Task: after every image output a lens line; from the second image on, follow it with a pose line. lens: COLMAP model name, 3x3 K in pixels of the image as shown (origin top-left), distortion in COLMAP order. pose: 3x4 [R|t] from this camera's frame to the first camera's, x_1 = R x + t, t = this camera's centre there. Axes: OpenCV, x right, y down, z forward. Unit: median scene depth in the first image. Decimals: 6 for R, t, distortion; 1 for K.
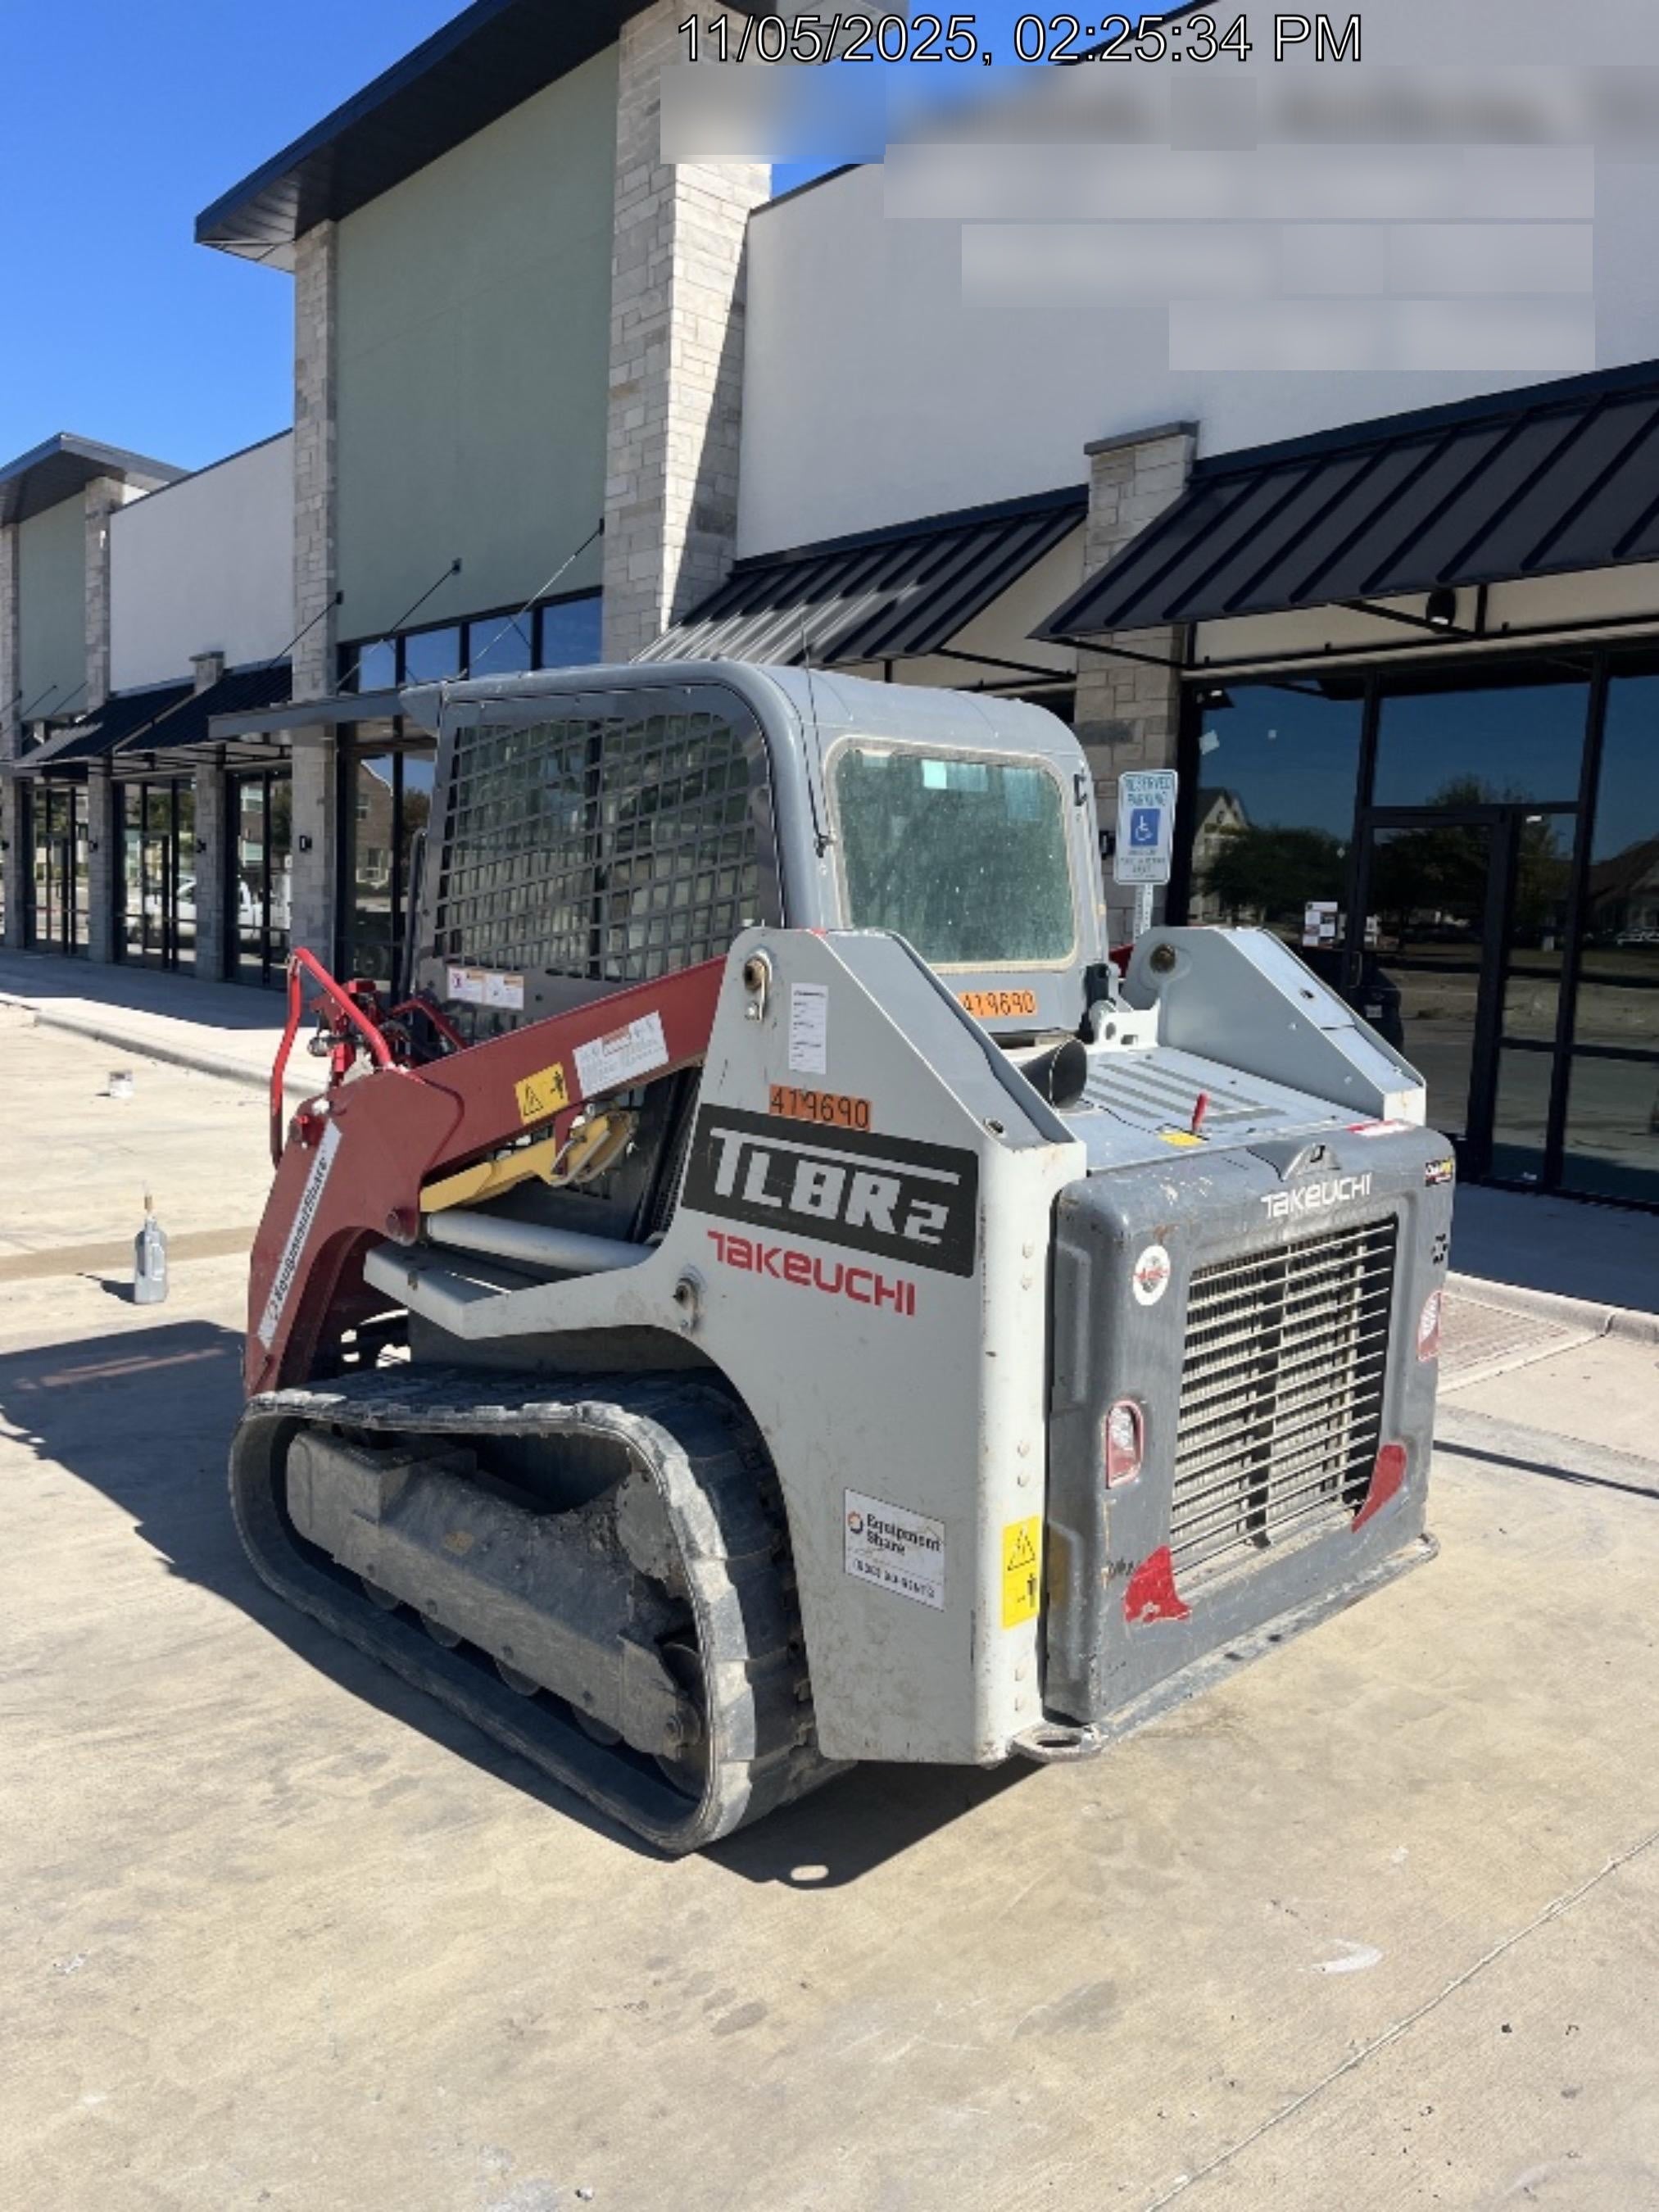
lens RADIAL K [[1658.6, 0, 825.4], [0, 1658.6, 1082.9], [0, 0, 1]] dist [0.039153, 0.000452]
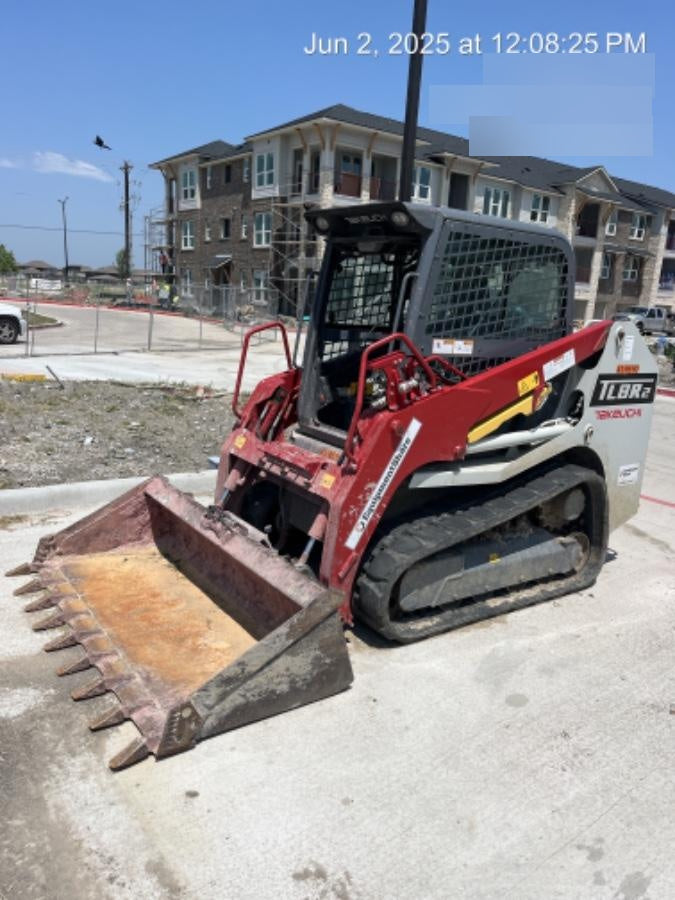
lens RADIAL K [[688.6, 0, 337.3], [0, 688.6, 462.9], [0, 0, 1]] dist [-0.003437, -0.001579]
pose [[0.182069, -0.243847, 0.952570, -1.543450], [0.068558, 0.969552, 0.235091, -0.177849], [-0.980893, 0.022503, 0.193243, 1.251321]]
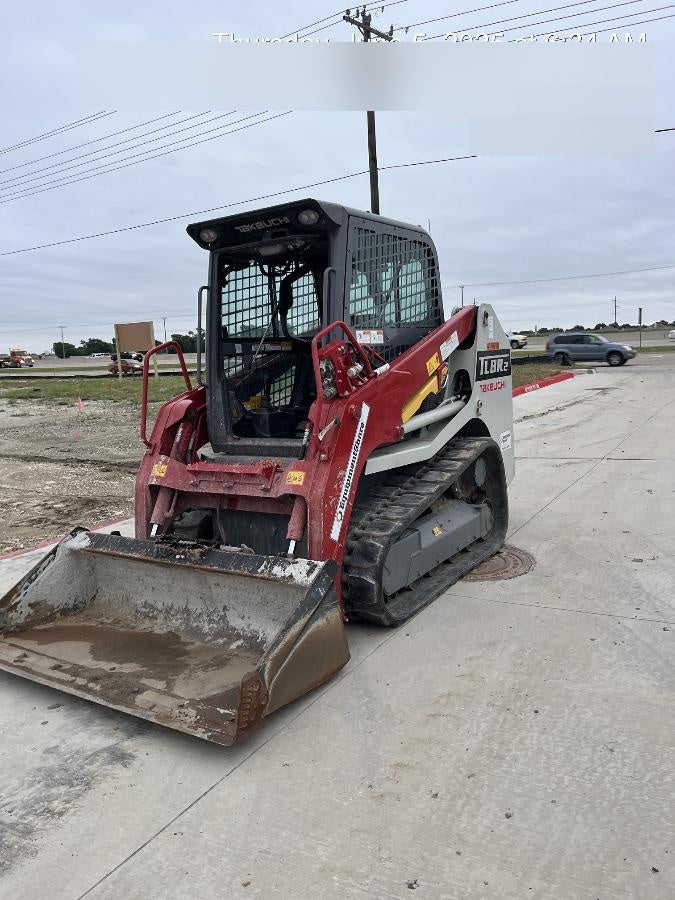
lens RADIAL K [[688.4, 0, 337.5], [0, 688.4, 450.0], [0, 0, 1]] dist [0.072464, 0.000244]
pose [[-0.196417, -0.149921, 0.968991, -1.558423], [0.182191, 0.965452, 0.186304, -0.121907], [-0.963445, 0.213134, -0.162317, 1.601052]]
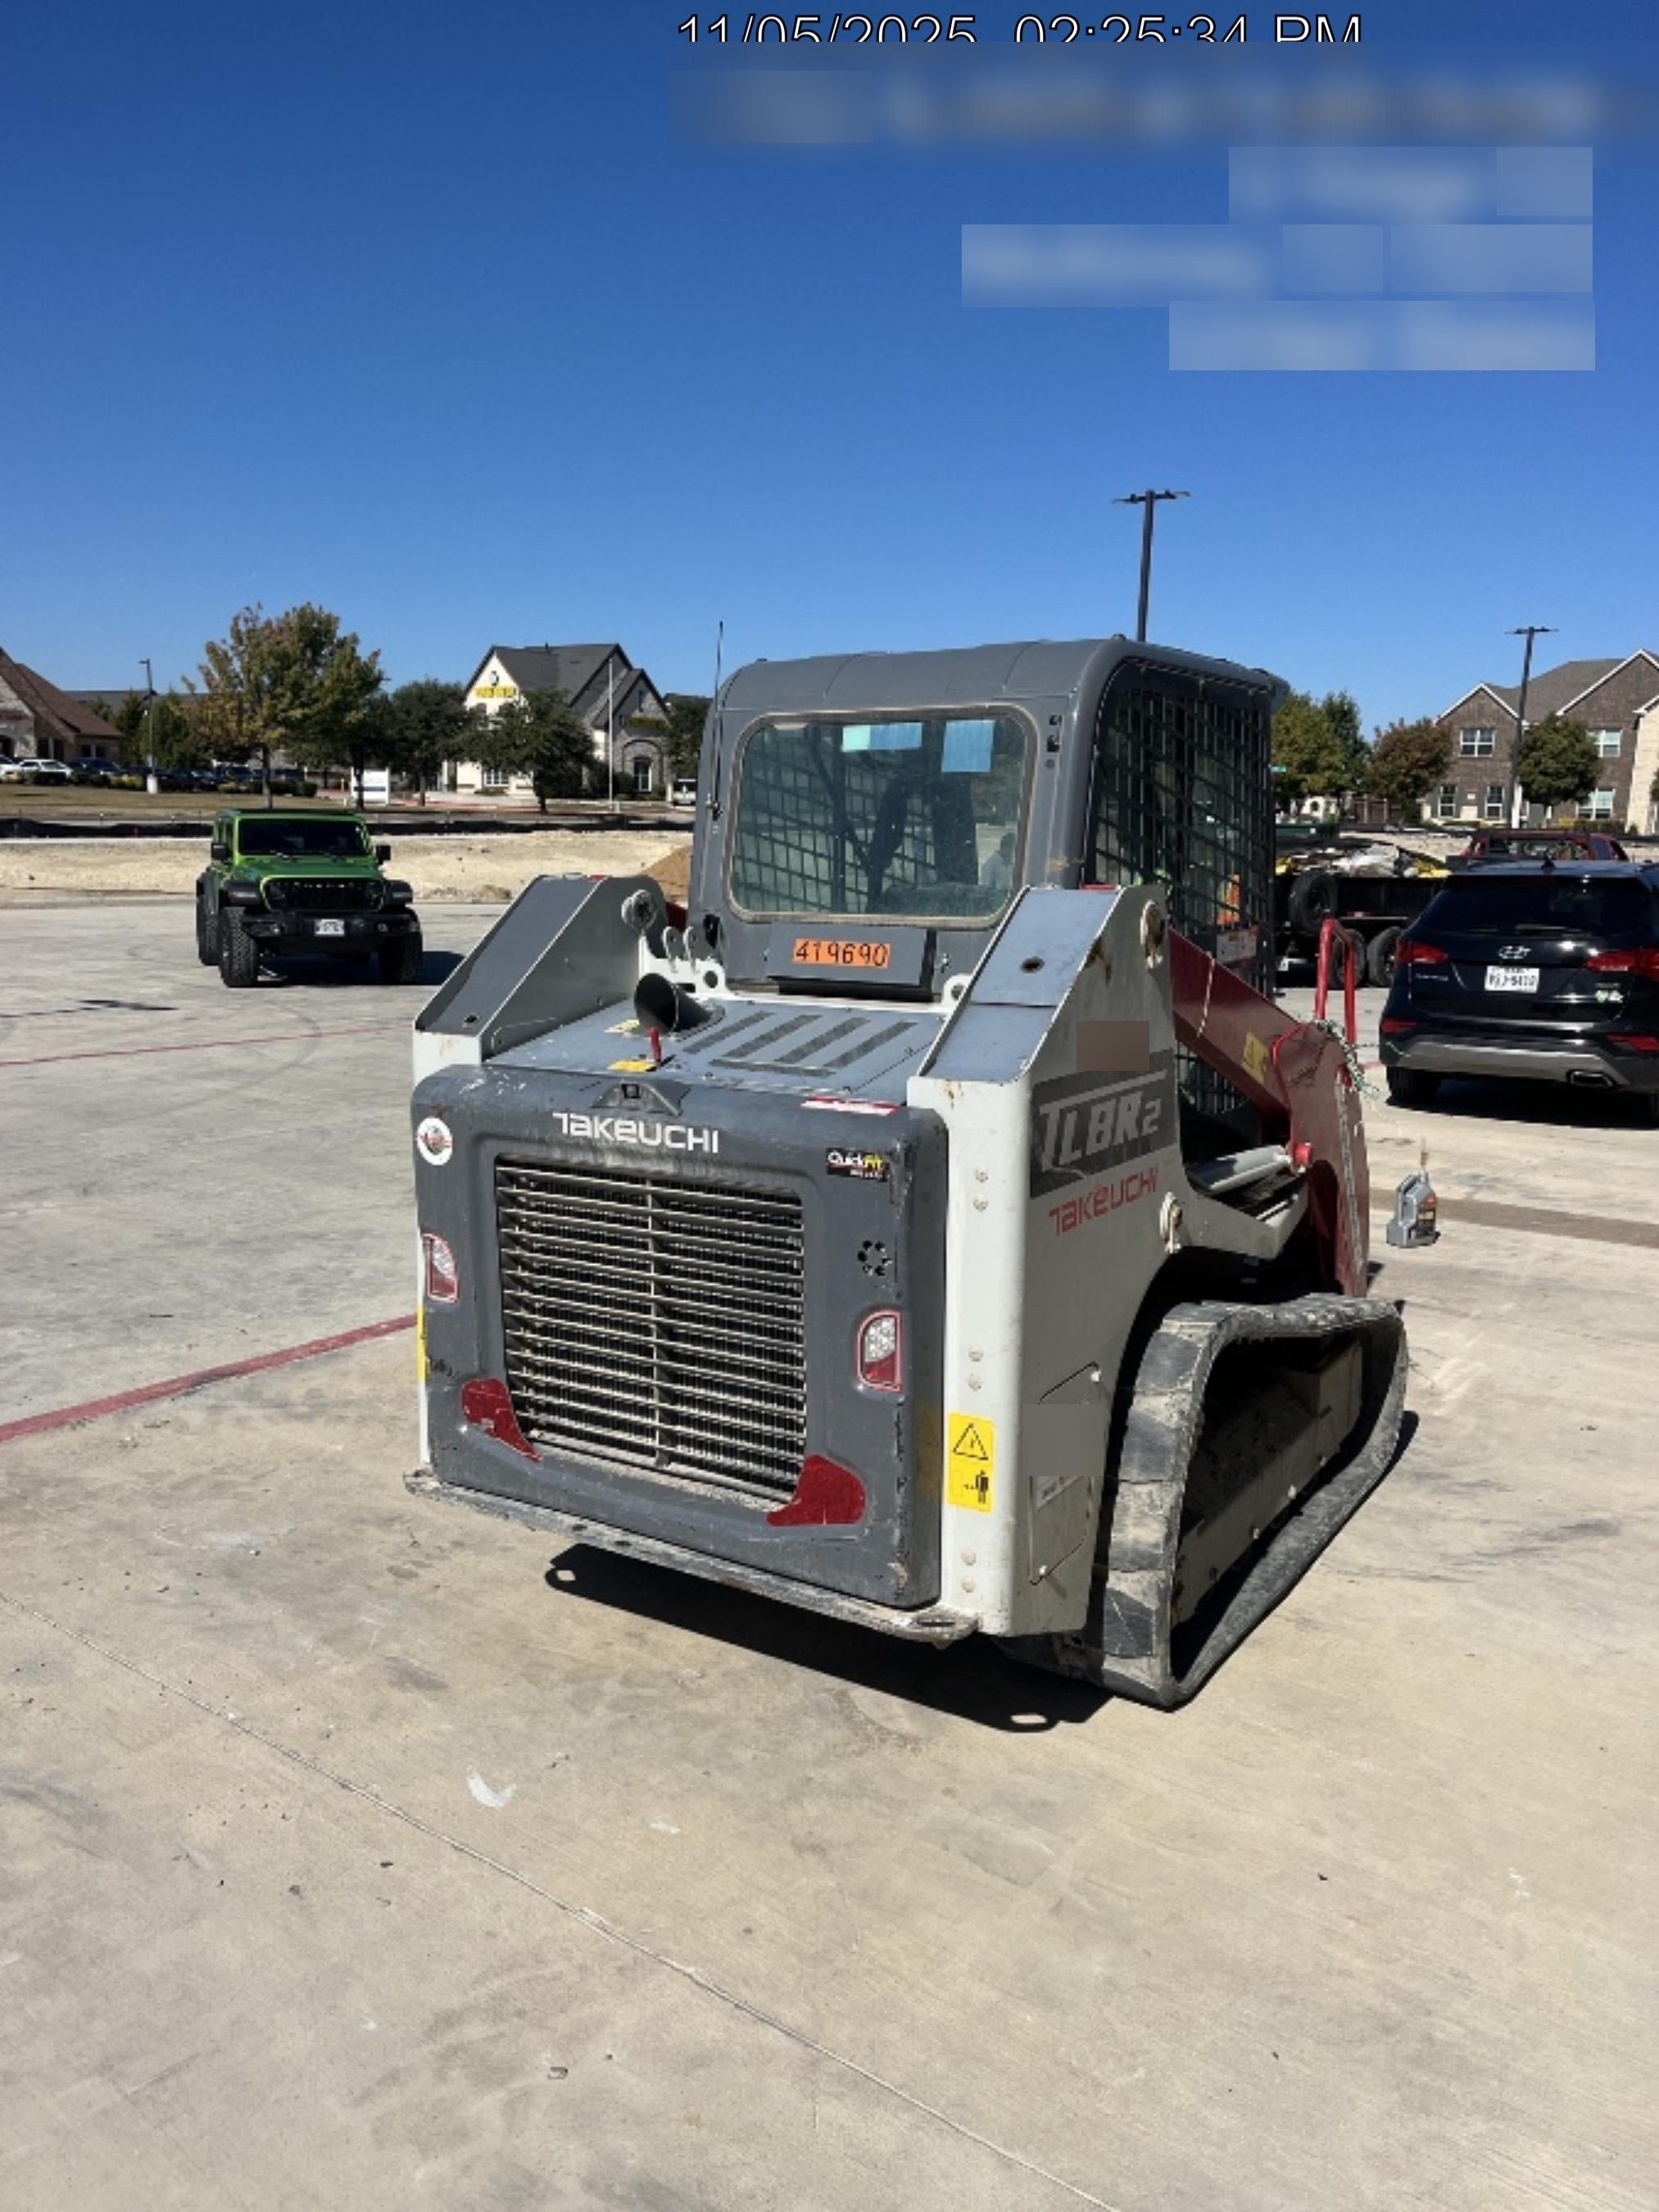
lens RADIAL K [[1658.6, 0, 825.4], [0, 1658.6, 1082.9], [0, 0, 1]] dist [0.039153, 0.000452]
pose [[0.220837, 0.116338, -0.968347, 1.298788], [-0.113001, 0.989226, 0.093076, -0.071018], [0.968742, 0.088870, 0.231604, 0.858948]]
